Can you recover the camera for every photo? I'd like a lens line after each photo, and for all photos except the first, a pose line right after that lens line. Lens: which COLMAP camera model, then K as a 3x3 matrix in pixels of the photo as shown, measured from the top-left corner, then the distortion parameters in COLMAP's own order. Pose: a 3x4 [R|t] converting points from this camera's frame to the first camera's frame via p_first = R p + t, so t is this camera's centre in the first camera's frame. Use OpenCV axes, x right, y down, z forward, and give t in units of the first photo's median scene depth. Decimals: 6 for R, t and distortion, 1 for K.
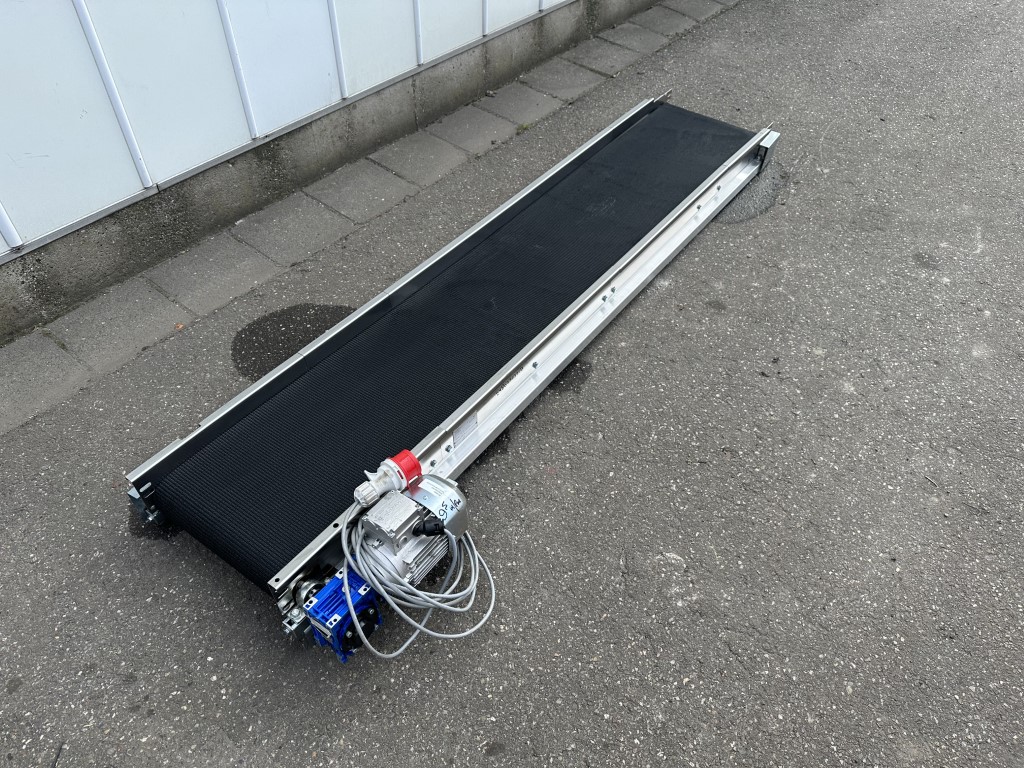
lens RADIAL K [[714.7, 0, 510.8], [0, 714.7, 388.4], [0, 0, 1]] dist [0.041674, -0.066764]
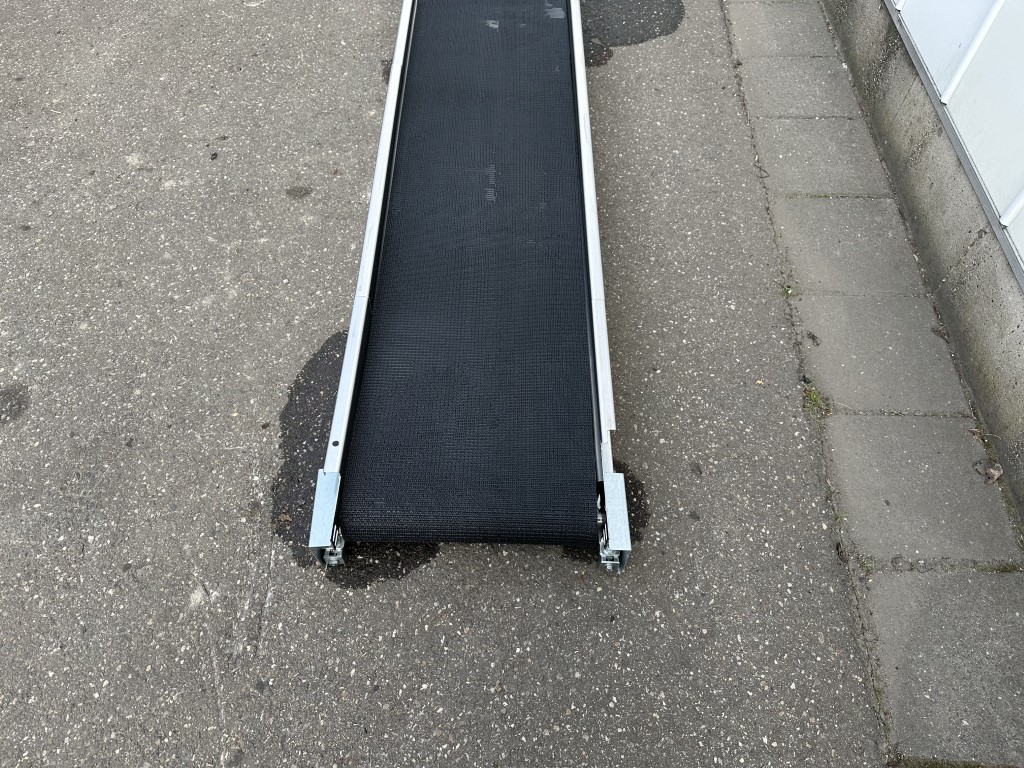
lens RADIAL K [[714.7, 0, 508.7], [0, 714.7, 378.1], [0, 0, 1]] dist [0.041674, -0.066764]
pose [[-0.813825, 0.458268, -0.357323, 0.499497], [-0.442178, -0.089376, 0.892463, -0.994226], [0.377052, 0.884309, 0.275372, 1.096366]]
